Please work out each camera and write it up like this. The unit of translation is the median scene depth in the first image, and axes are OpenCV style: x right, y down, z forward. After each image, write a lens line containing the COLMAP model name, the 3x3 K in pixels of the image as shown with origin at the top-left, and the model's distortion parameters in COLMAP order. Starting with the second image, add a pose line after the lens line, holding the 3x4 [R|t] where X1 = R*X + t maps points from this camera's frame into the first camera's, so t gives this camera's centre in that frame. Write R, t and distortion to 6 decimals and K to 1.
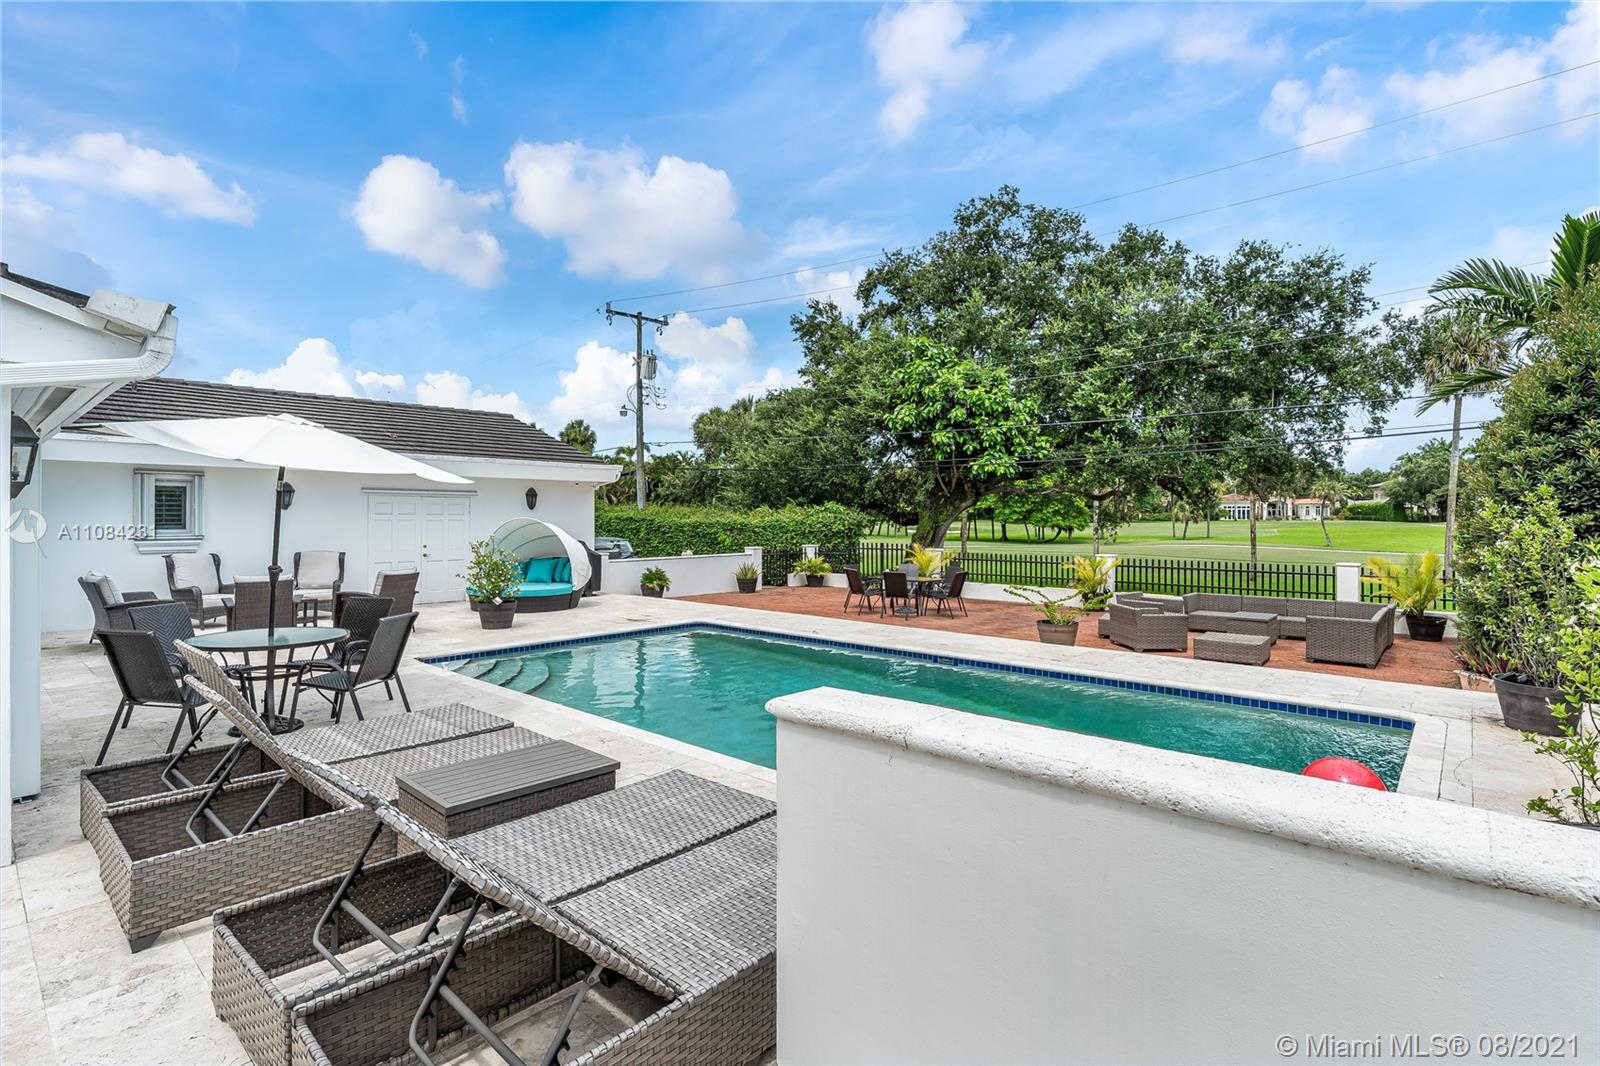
lens RADIAL K [[757.9, 0, 779.0], [0, 757.9, 500.8], [0, 0, 1]] dist [-0.002985, -0.004001]
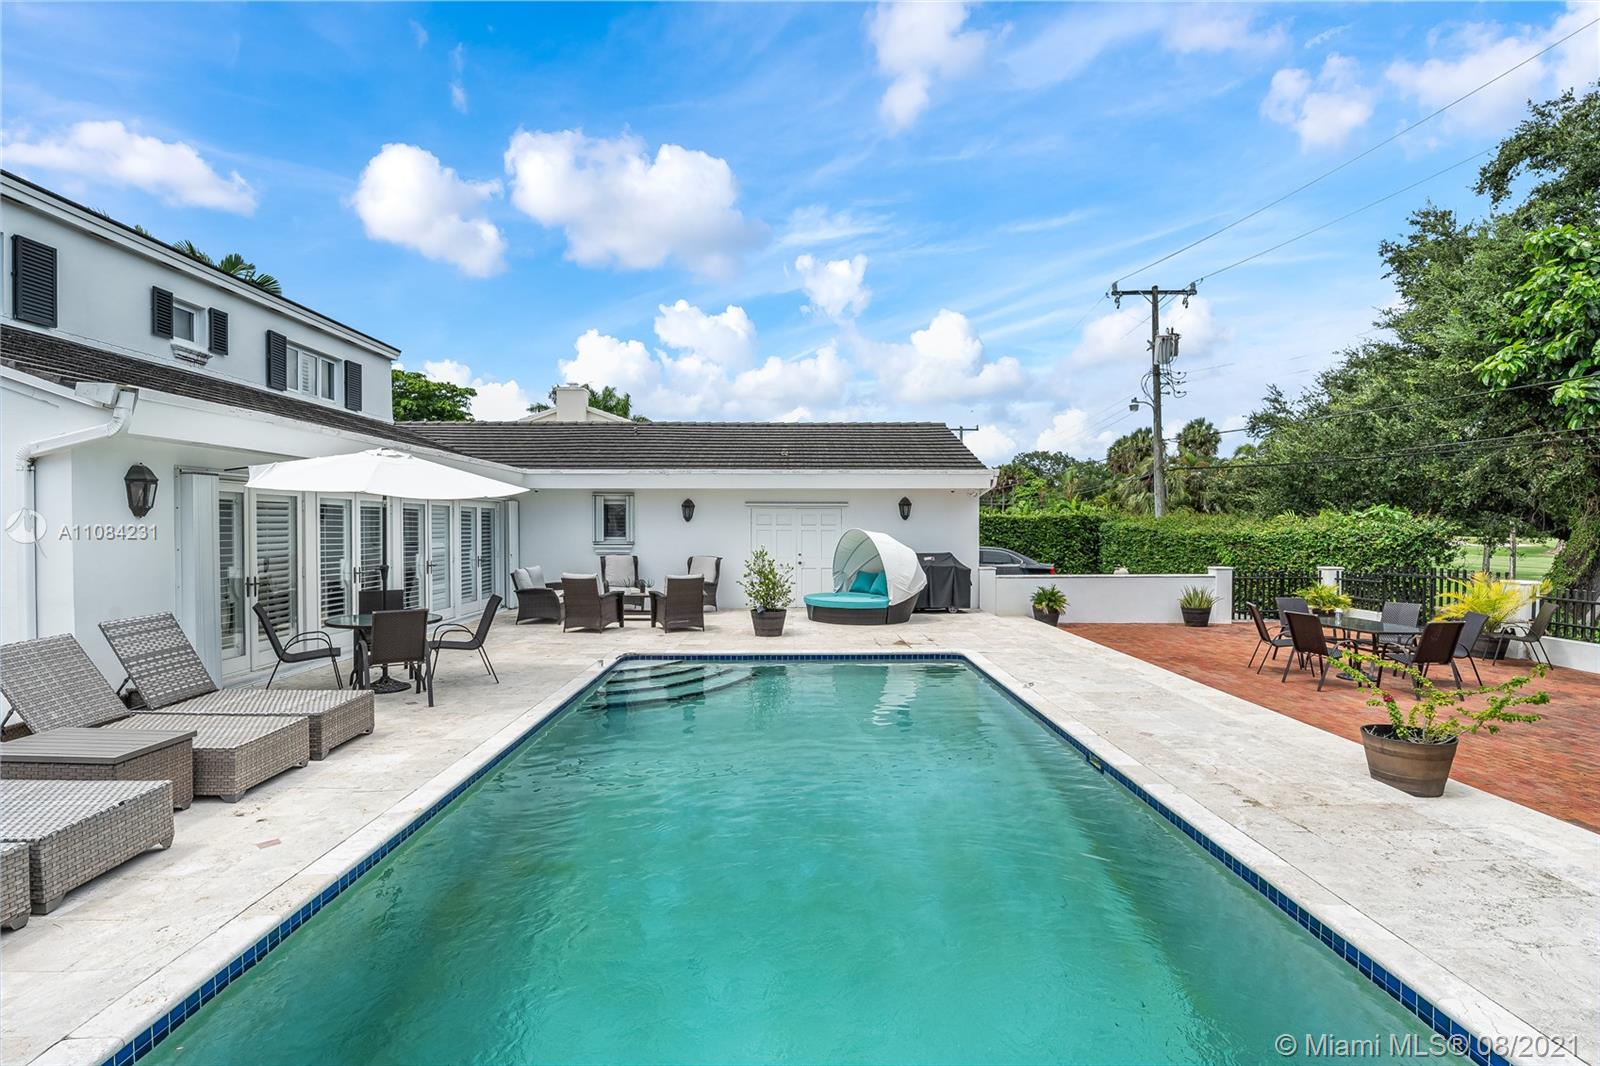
lens RADIAL K [[757.9, 0, 789.0], [0, 757.9, 535.6], [0, 0, 1]] dist [-0.002985, -0.004001]
pose [[0.706446, 0.007668, -0.707725, 0.173267], [0.015596, 0.999530, 0.026398, 0.002788], [0.707595, -0.029687, 0.705994, 0.136243]]
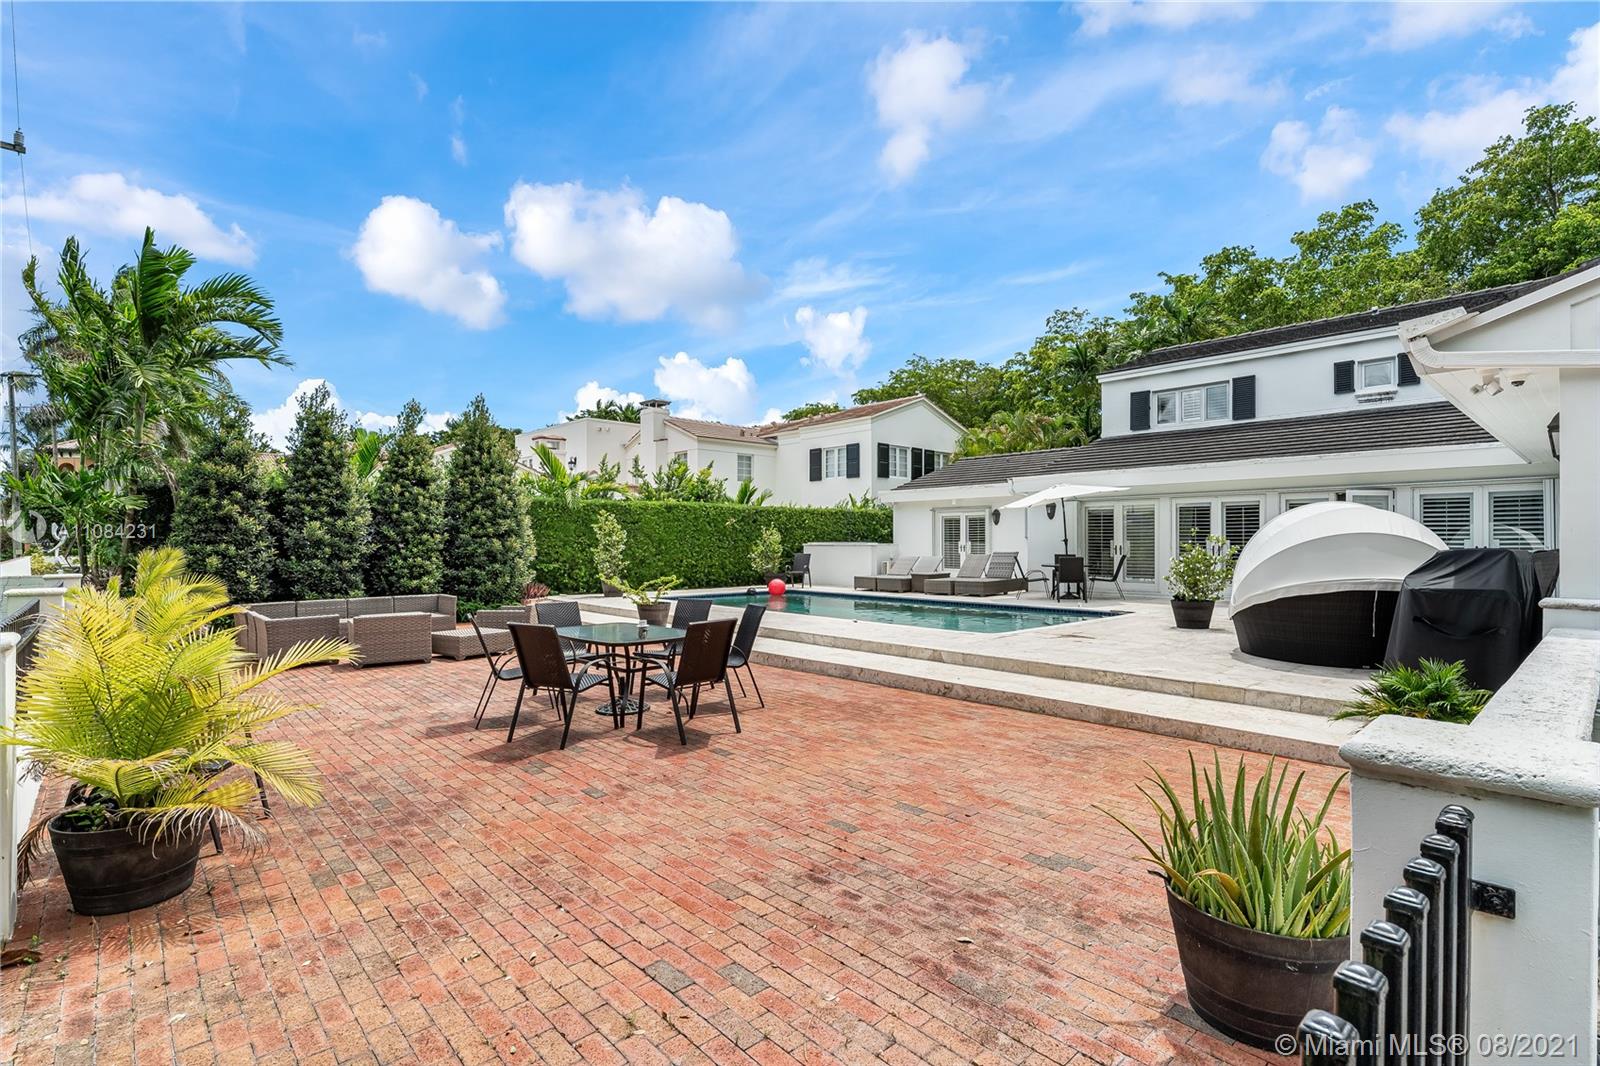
lens RADIAL K [[757.9, 0, 795.3], [0, 757.9, 540.9], [0, 0, 1]] dist [-0.002985, -0.004001]
pose [[-0.995604, 0.000773, 0.093663, 0.009366], [-0.000974, 0.999826, -0.018602, 0.038418], [-0.093662, -0.018611, -0.995430, 0.964595]]
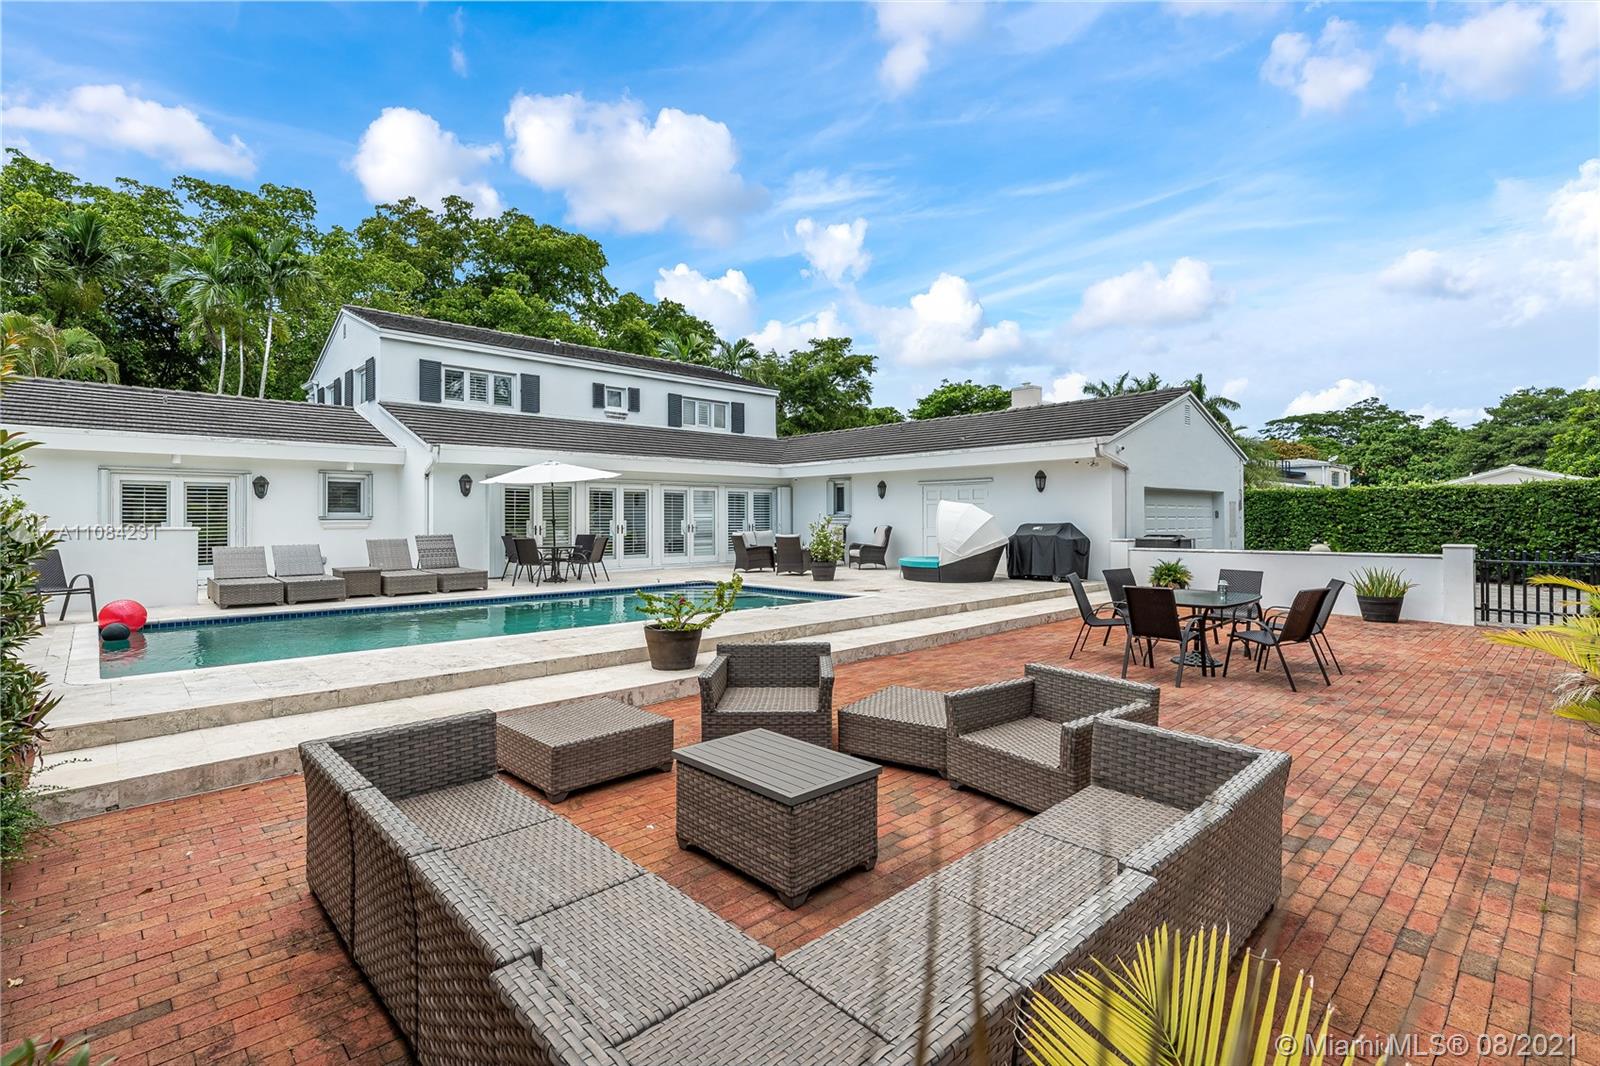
lens RADIAL K [[757.9, 0, 796.3], [0, 757.9, 526.5], [0, 0, 1]] dist [-0.002985, -0.004001]
pose [[-0.070089, 0.002364, -0.997538, 0.466084], [0.023356, 0.999727, 0.000728, 0.033964], [0.997267, -0.023248, -0.070125, 0.501480]]
